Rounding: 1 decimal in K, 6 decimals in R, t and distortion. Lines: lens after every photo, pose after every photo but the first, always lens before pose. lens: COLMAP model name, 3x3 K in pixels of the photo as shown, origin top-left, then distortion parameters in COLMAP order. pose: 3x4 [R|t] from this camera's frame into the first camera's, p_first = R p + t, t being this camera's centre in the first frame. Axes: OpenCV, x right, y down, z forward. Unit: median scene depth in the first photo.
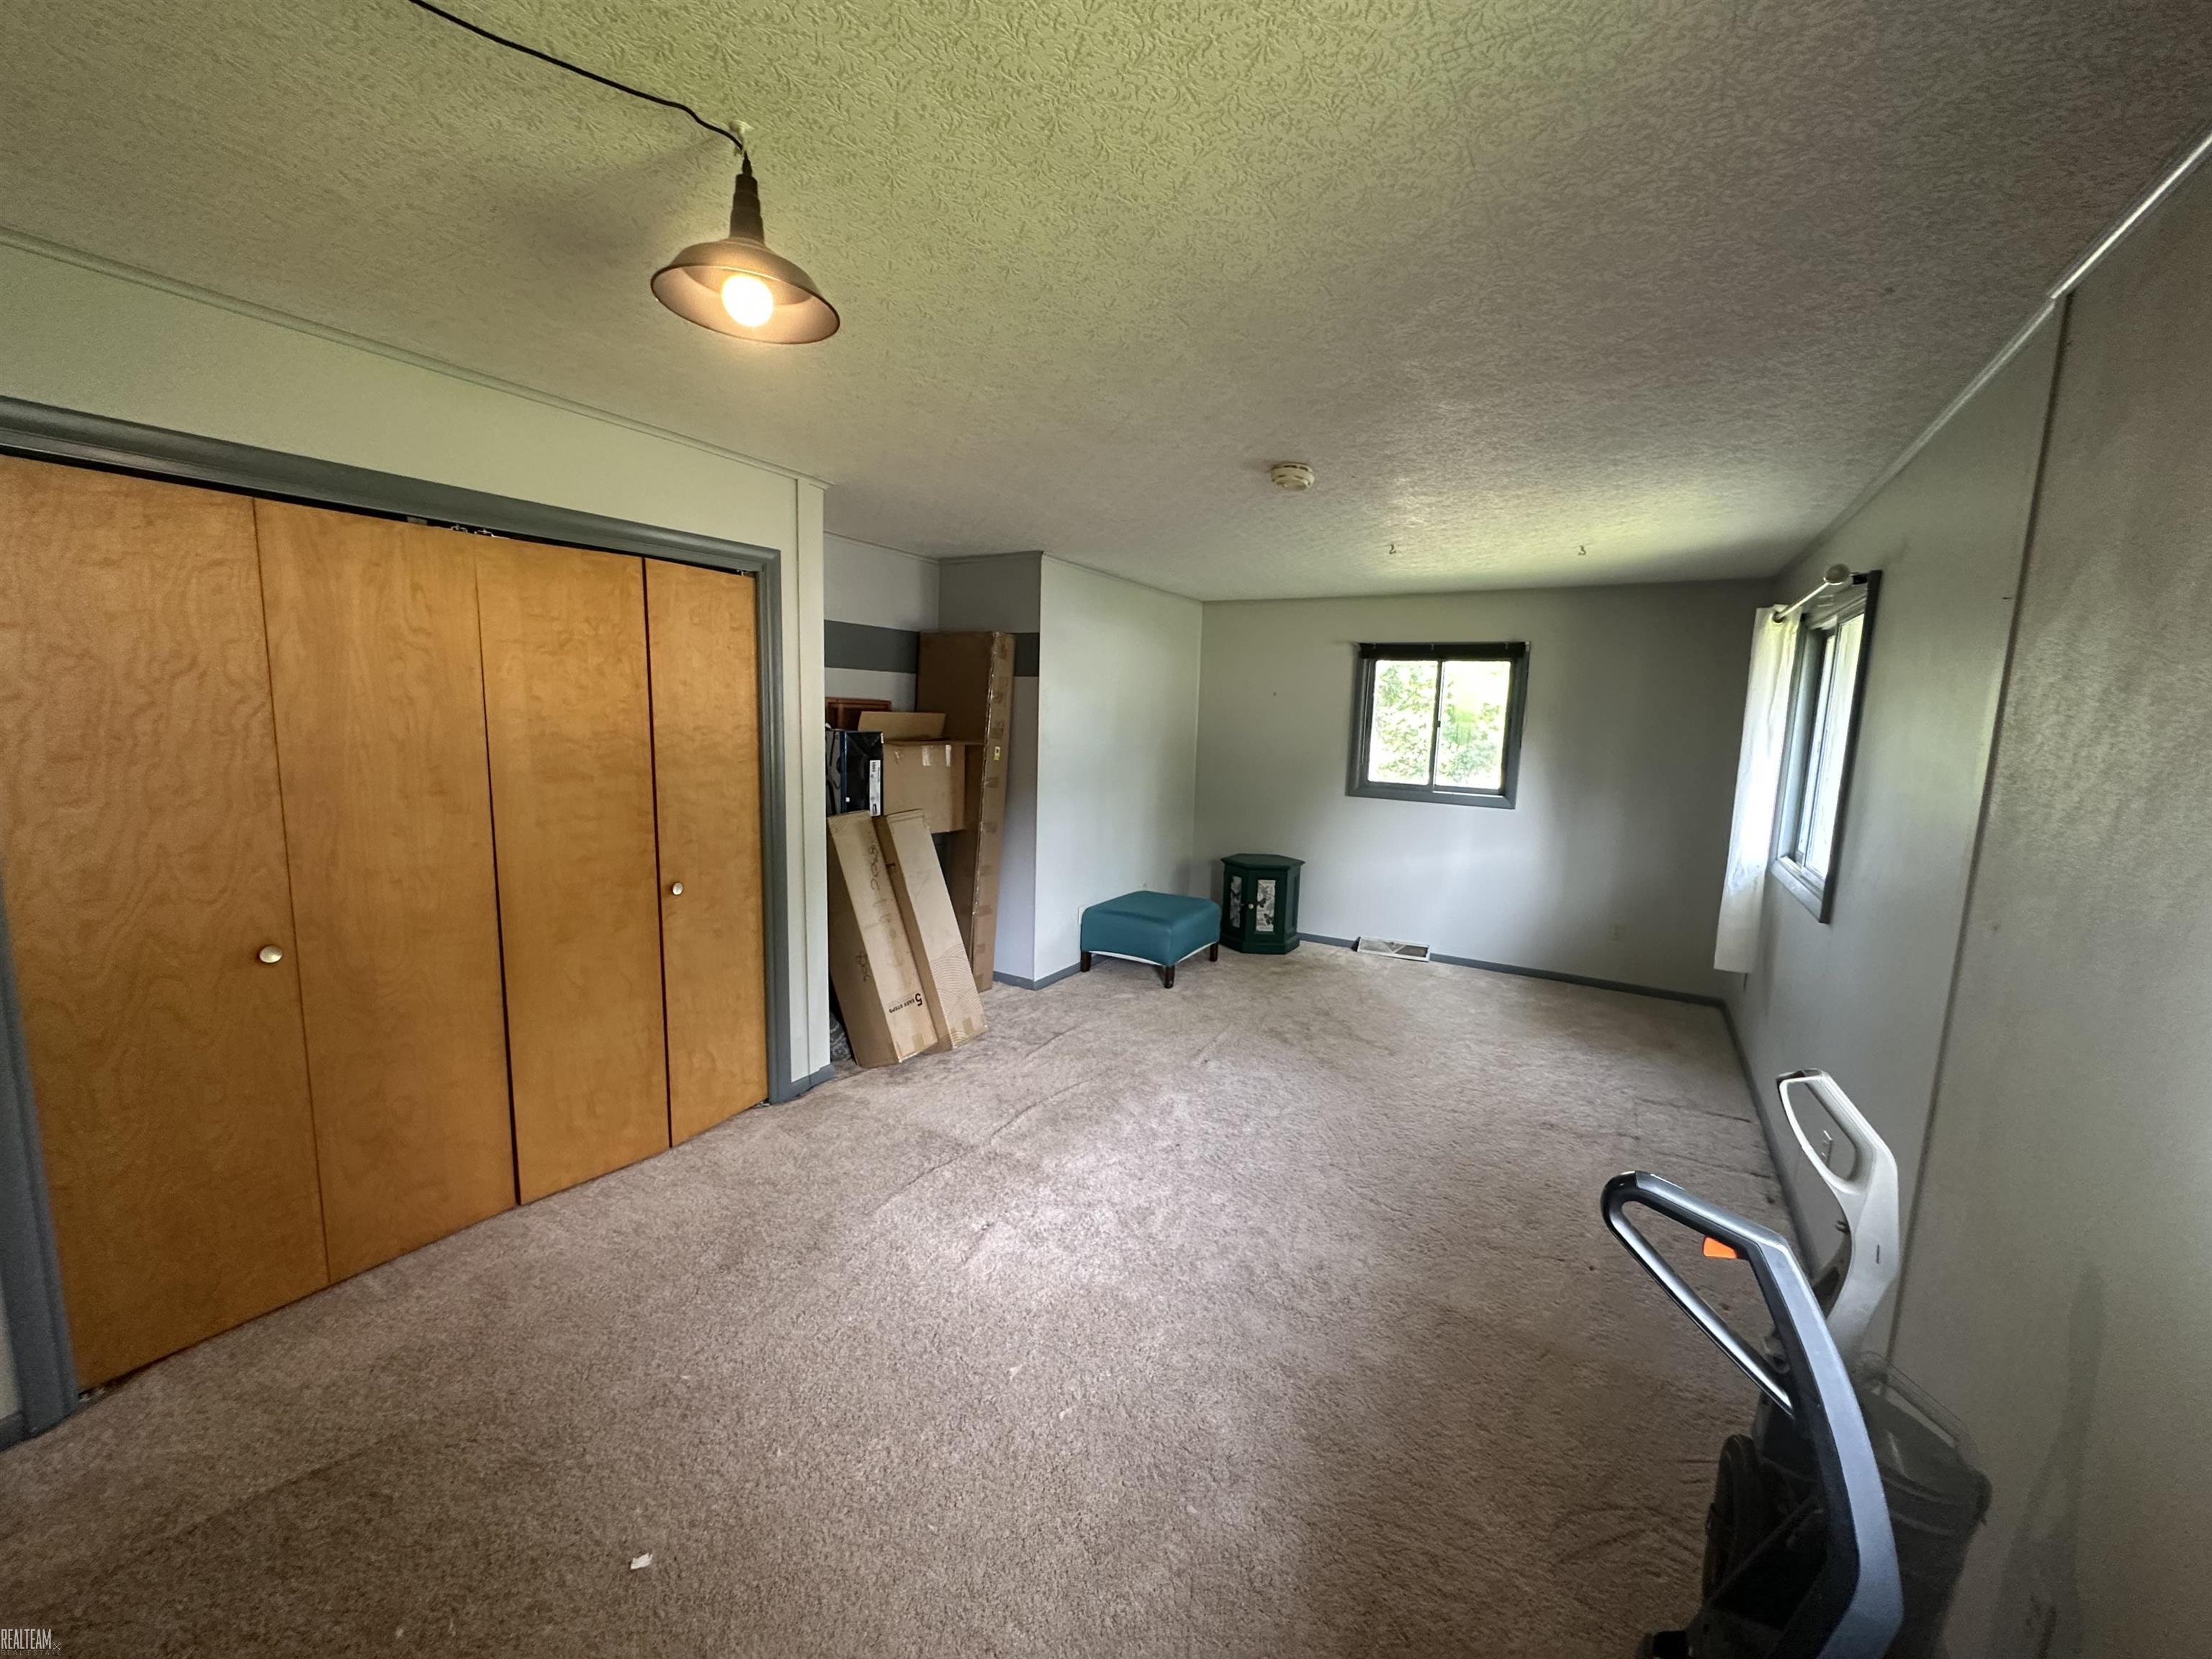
lens RADIAL K [[885.0, 0, 1106.0], [0, 885.0, 829.5], [0, 0, 1]] dist [-0.001250, -0.000225]
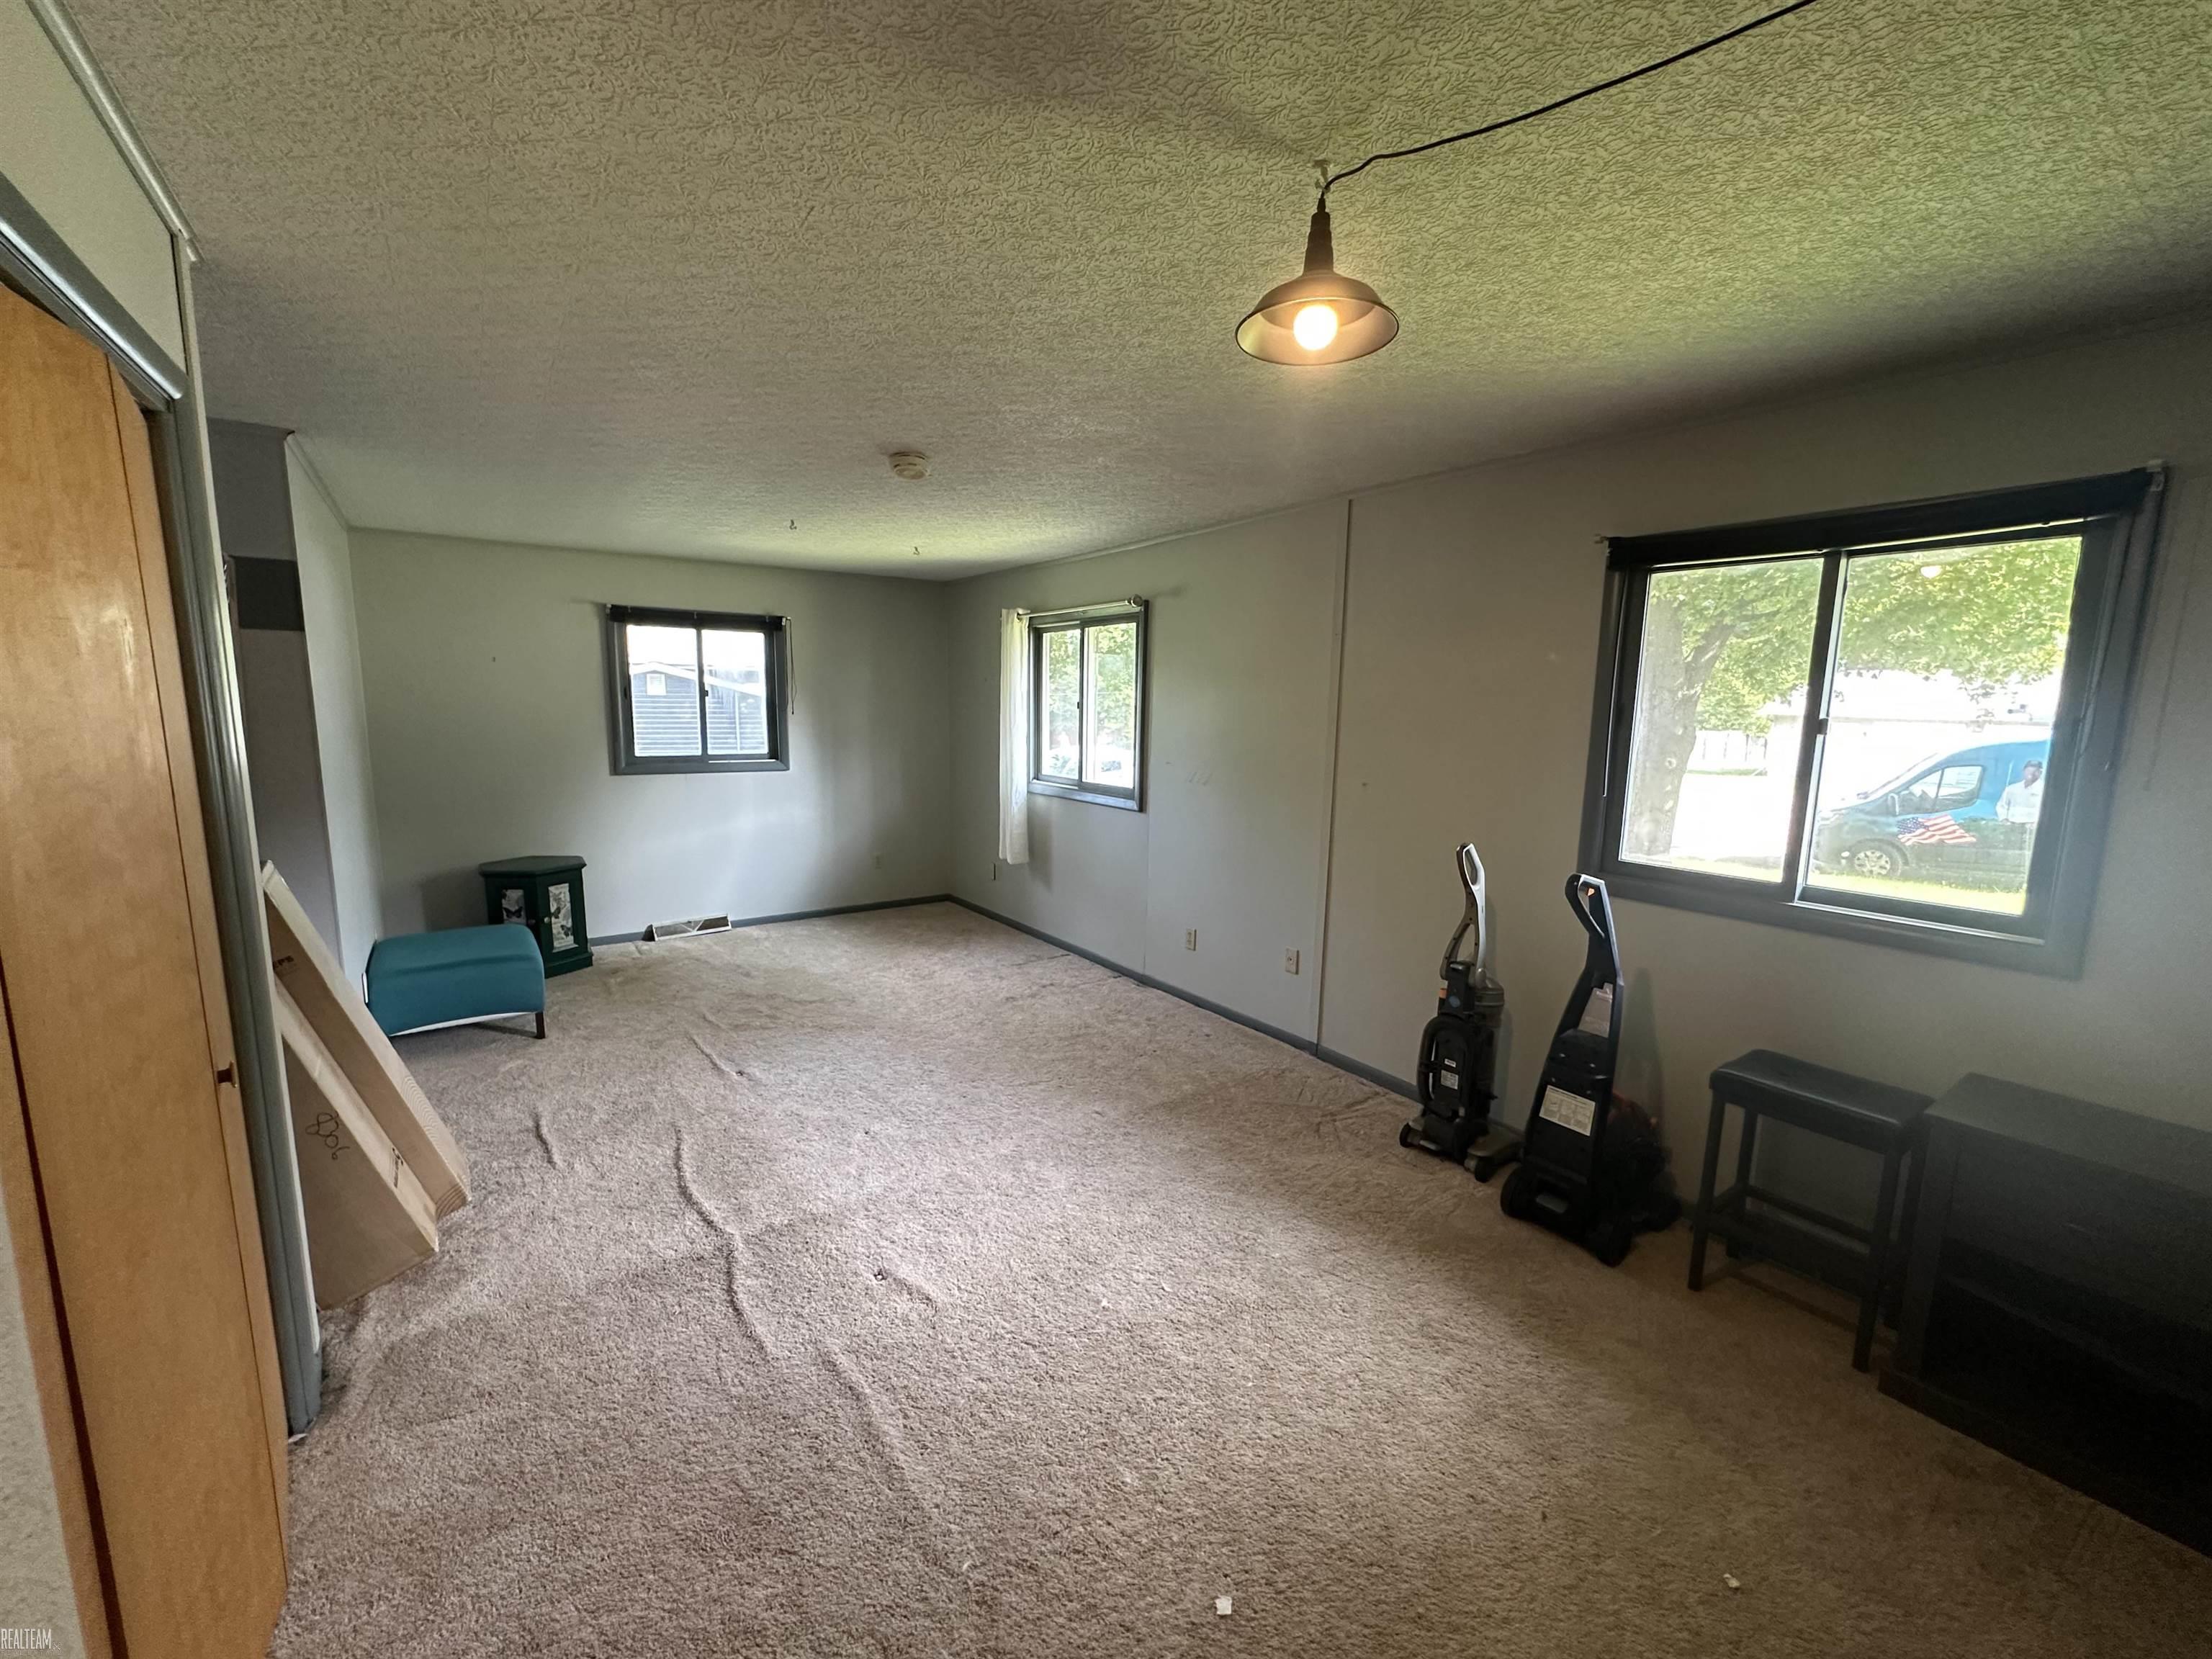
lens RADIAL K [[885.0, 0, 1106.0], [0, 885.0, 829.5], [0, 0, 1]] dist [-0.001250, -0.000225]
pose [[0.405923, -0.157310, 0.900267, -0.407282], [0.118186, 0.985838, 0.118973, -0.037962], [-0.906233, 0.058105, 0.418766, 0.208648]]
